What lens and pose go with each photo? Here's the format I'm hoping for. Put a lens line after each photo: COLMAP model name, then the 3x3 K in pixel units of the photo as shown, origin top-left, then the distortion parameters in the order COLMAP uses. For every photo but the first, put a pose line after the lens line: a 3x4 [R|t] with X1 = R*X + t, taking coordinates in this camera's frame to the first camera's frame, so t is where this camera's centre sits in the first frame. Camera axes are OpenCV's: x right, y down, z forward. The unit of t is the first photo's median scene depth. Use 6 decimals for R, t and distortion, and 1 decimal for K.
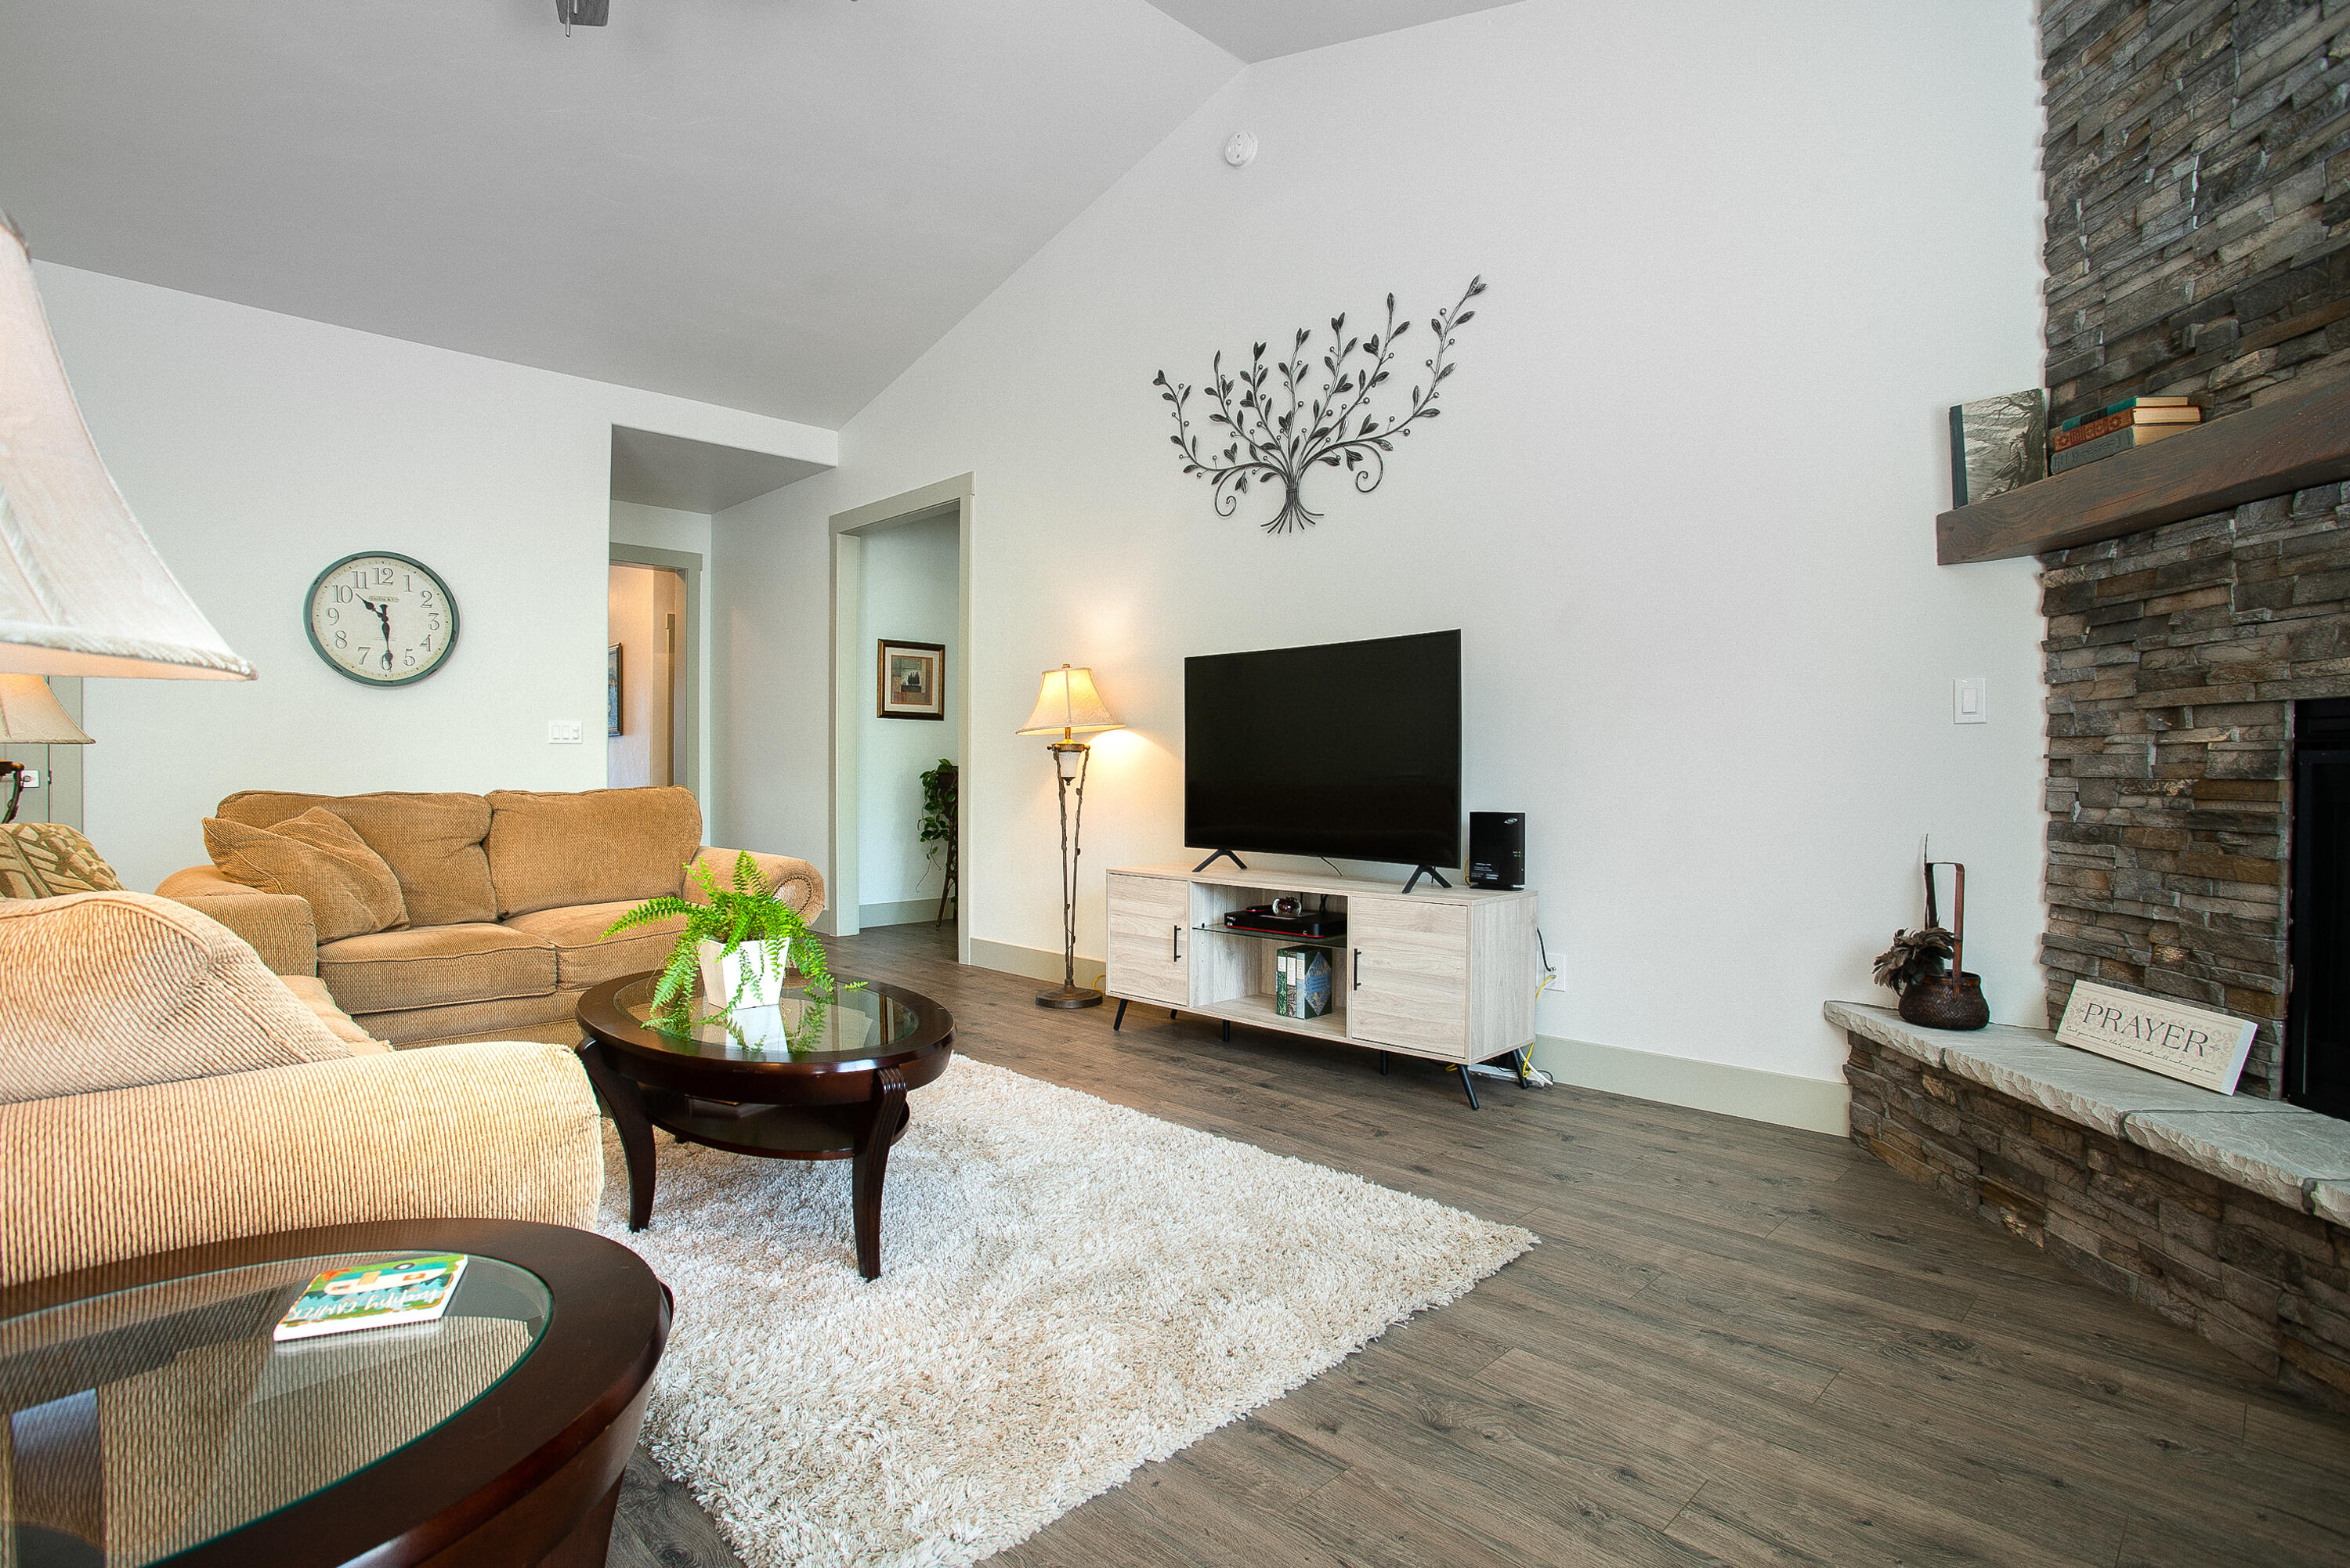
lens RADIAL K [[1179.3, 0, 1180.7], [0, 1179.3, 767.7], [0, 0, 1]] dist [-0.065509, 0.030916]
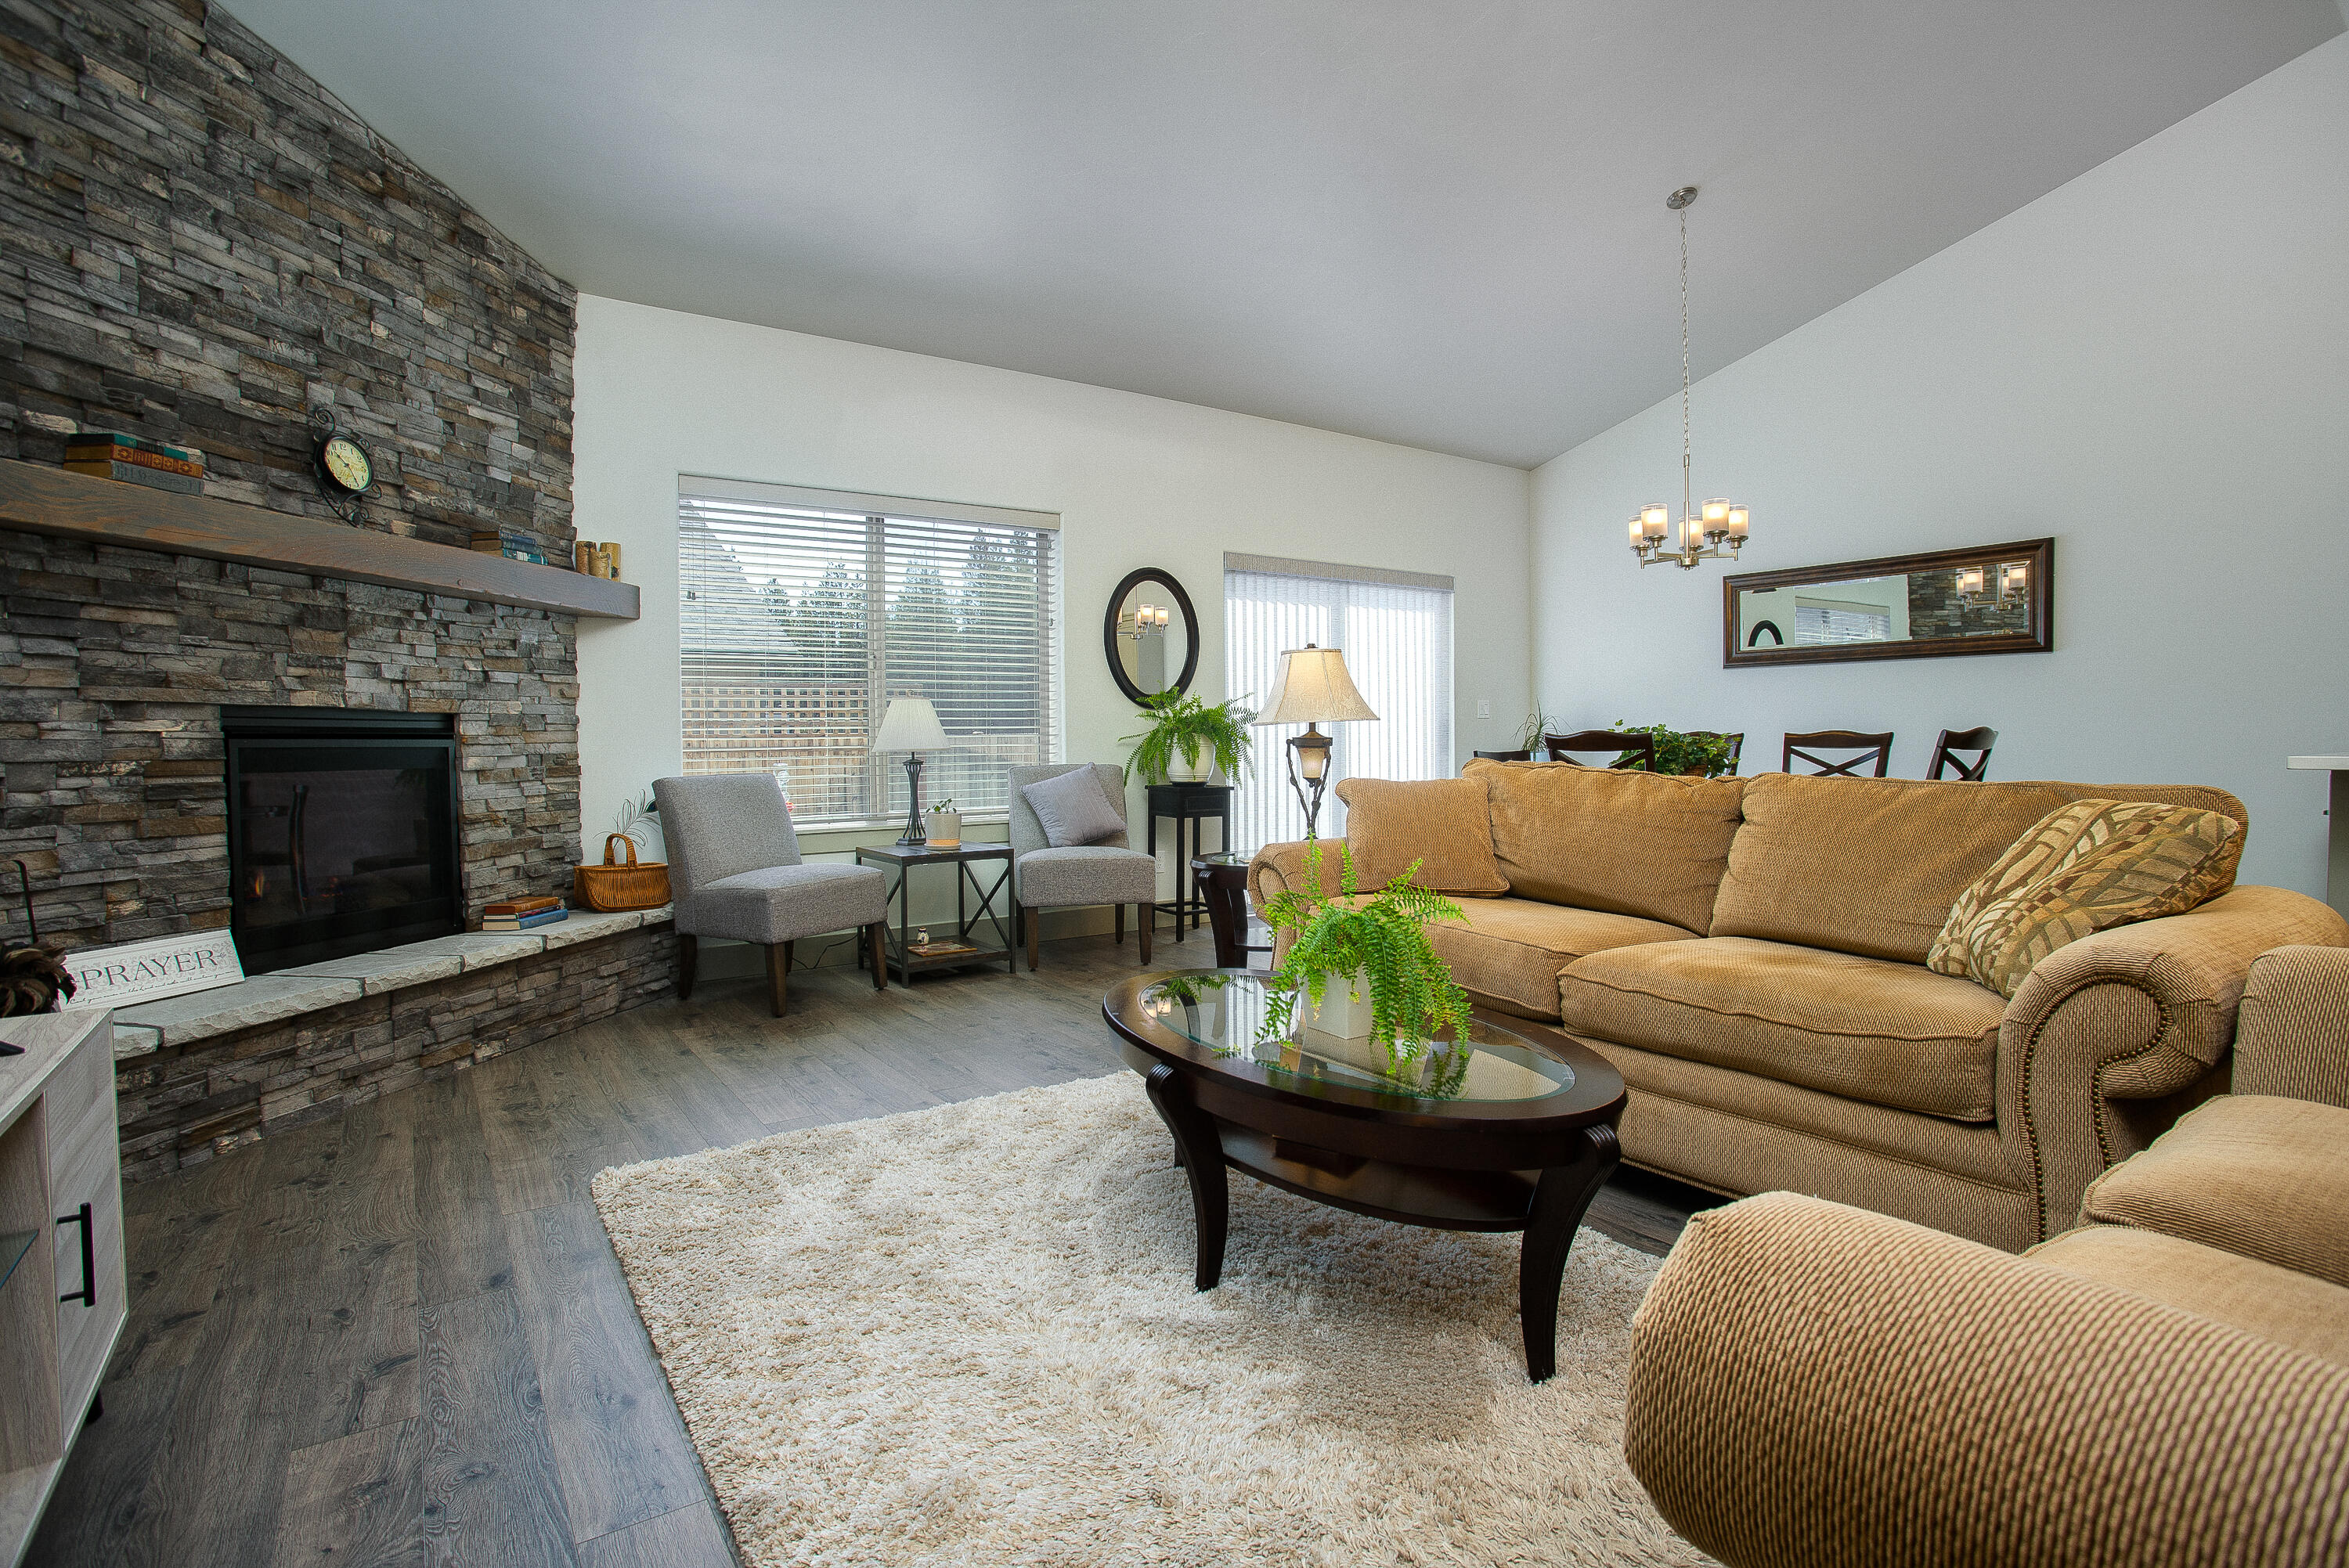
lens RADIAL K [[1152.3, 0, 1165.6], [0, 1152.3, 776.3], [0, 0, 1]] dist [-0.057949, 0.023884]
pose [[-0.981356, -0.000992, 0.192197, -0.391673], [0.004916, 0.999530, 0.030258, -0.003755], [-0.192137, 0.030639, -0.980890, 1.765905]]
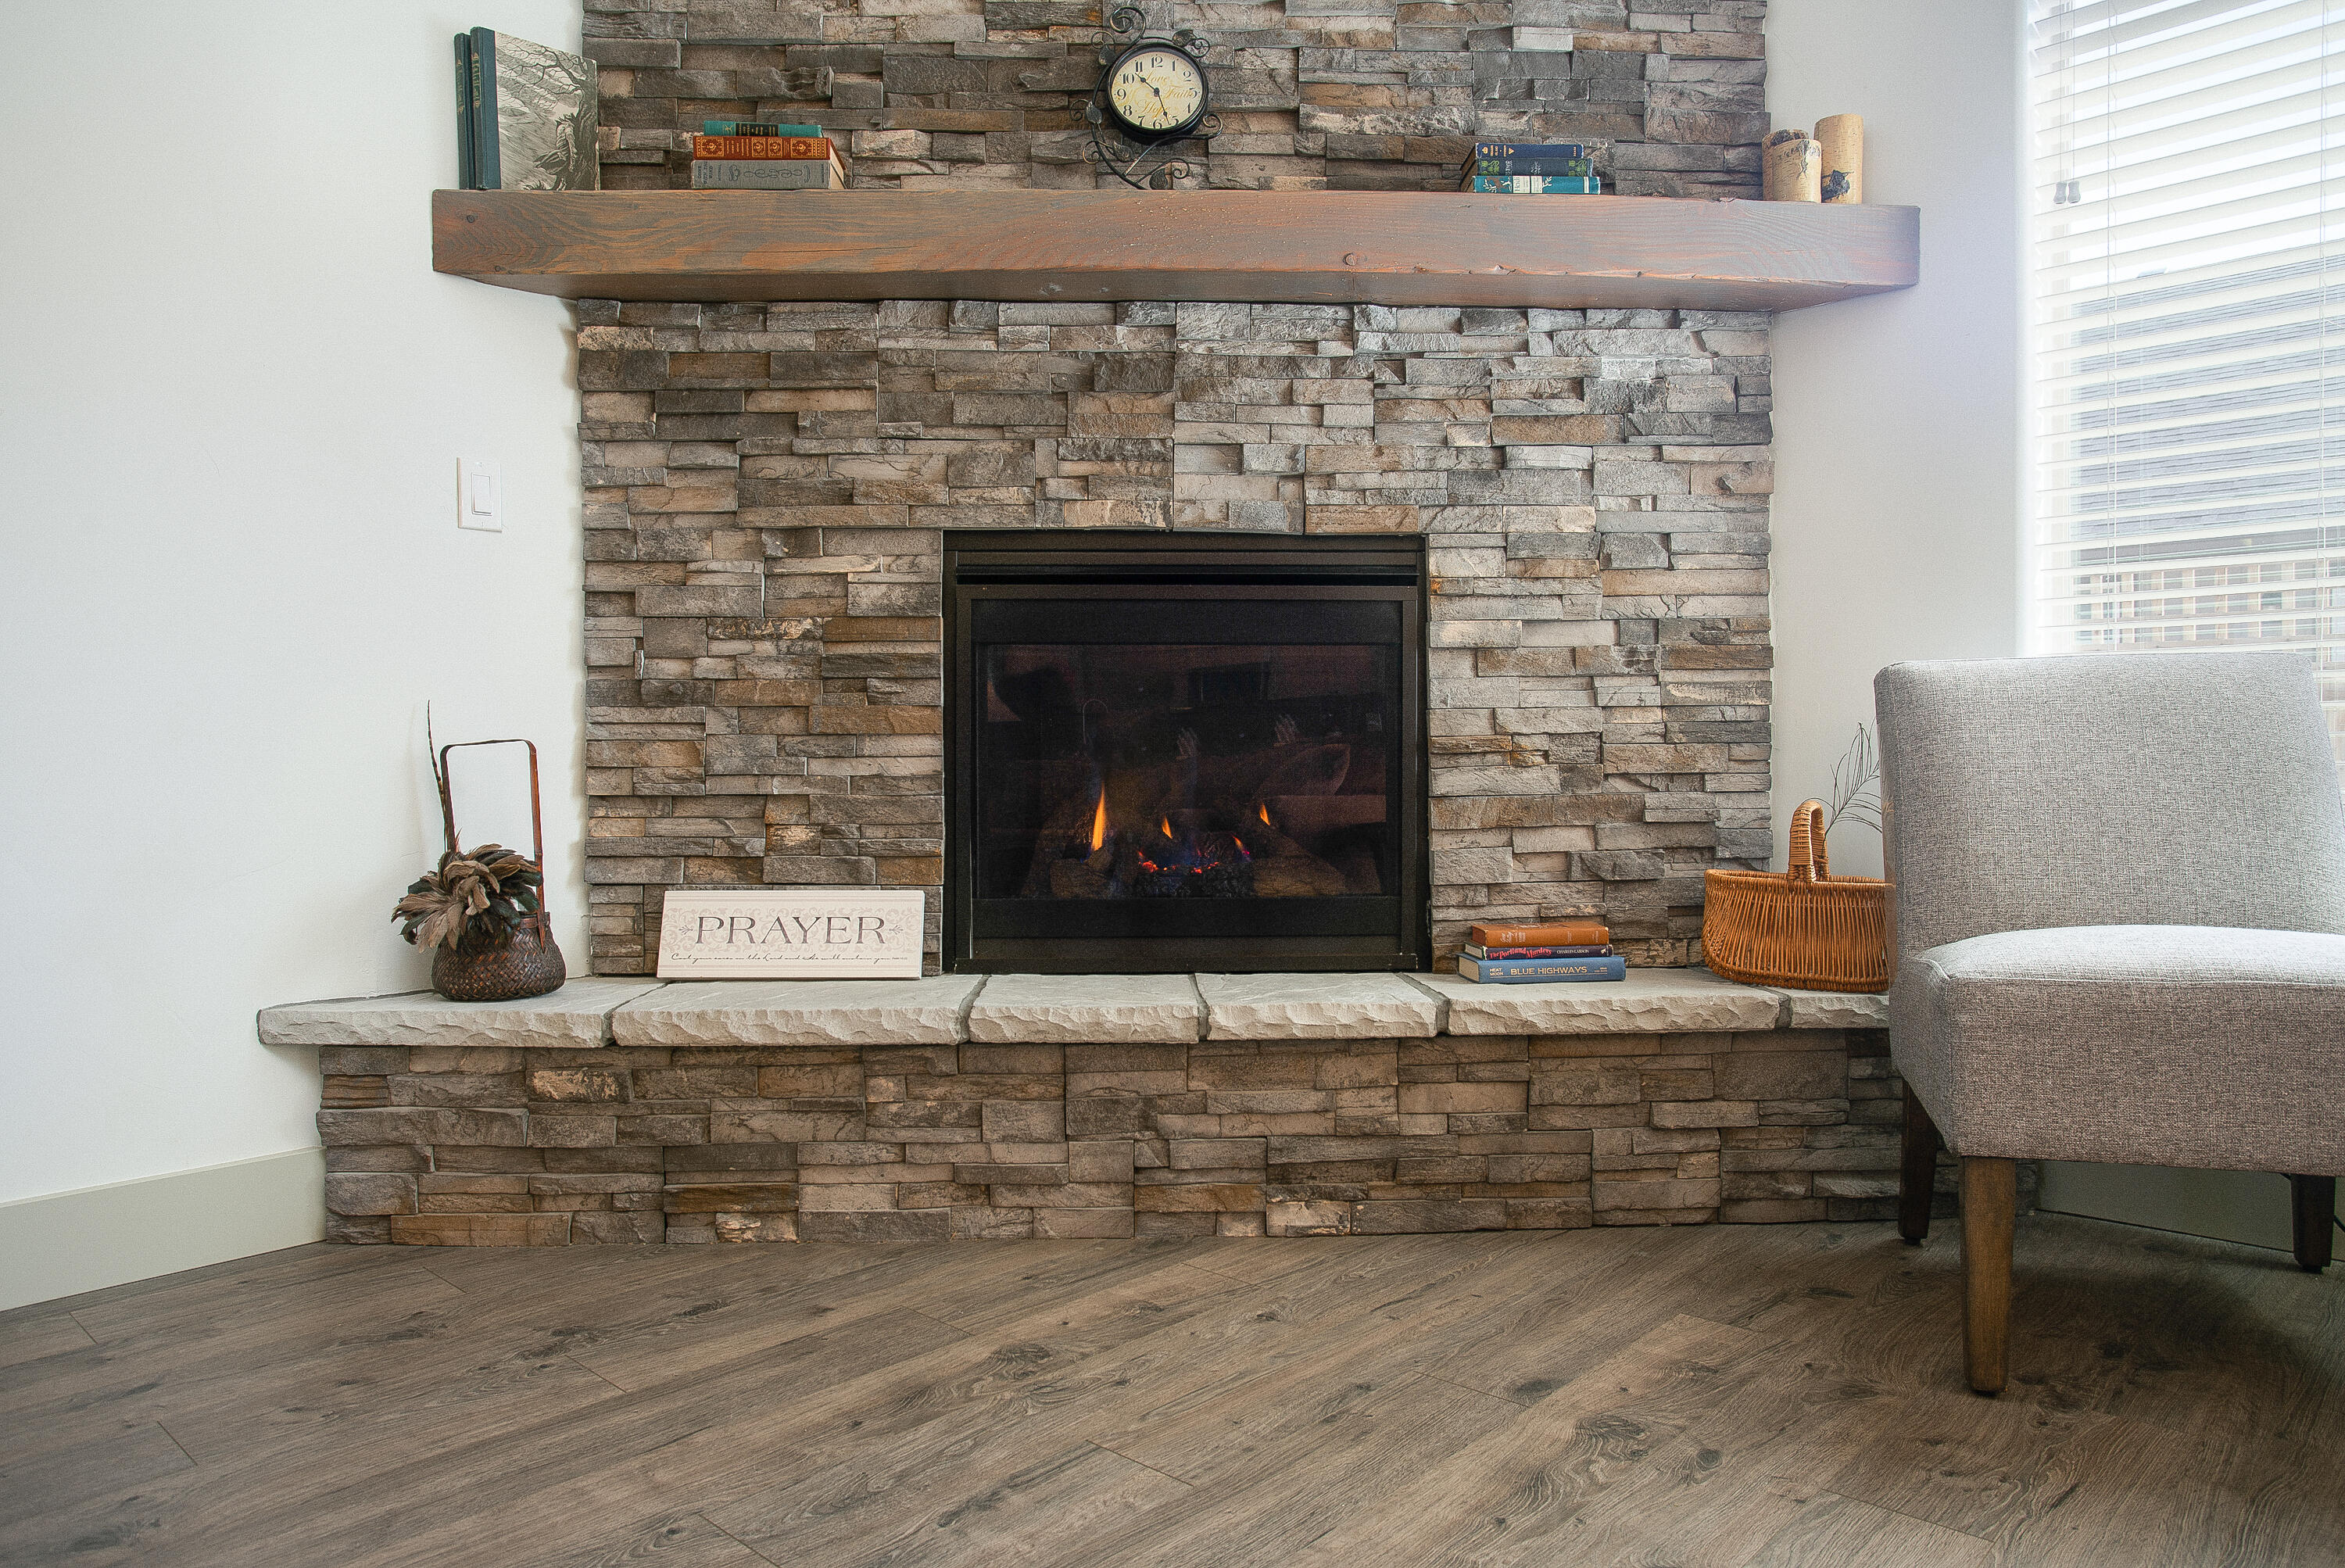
lens RADIAL K [[1518.9, 0, 1179.9], [0, 1518.9, 777.2], [0, 0, 1]] dist [-0.069102, 0.070440]
pose [[-0.038512, -0.018007, 0.999096, -0.192140], [0.003041, 0.999831, 0.018137, 0.094764], [-0.999254, 0.003737, -0.038451, 0.700900]]
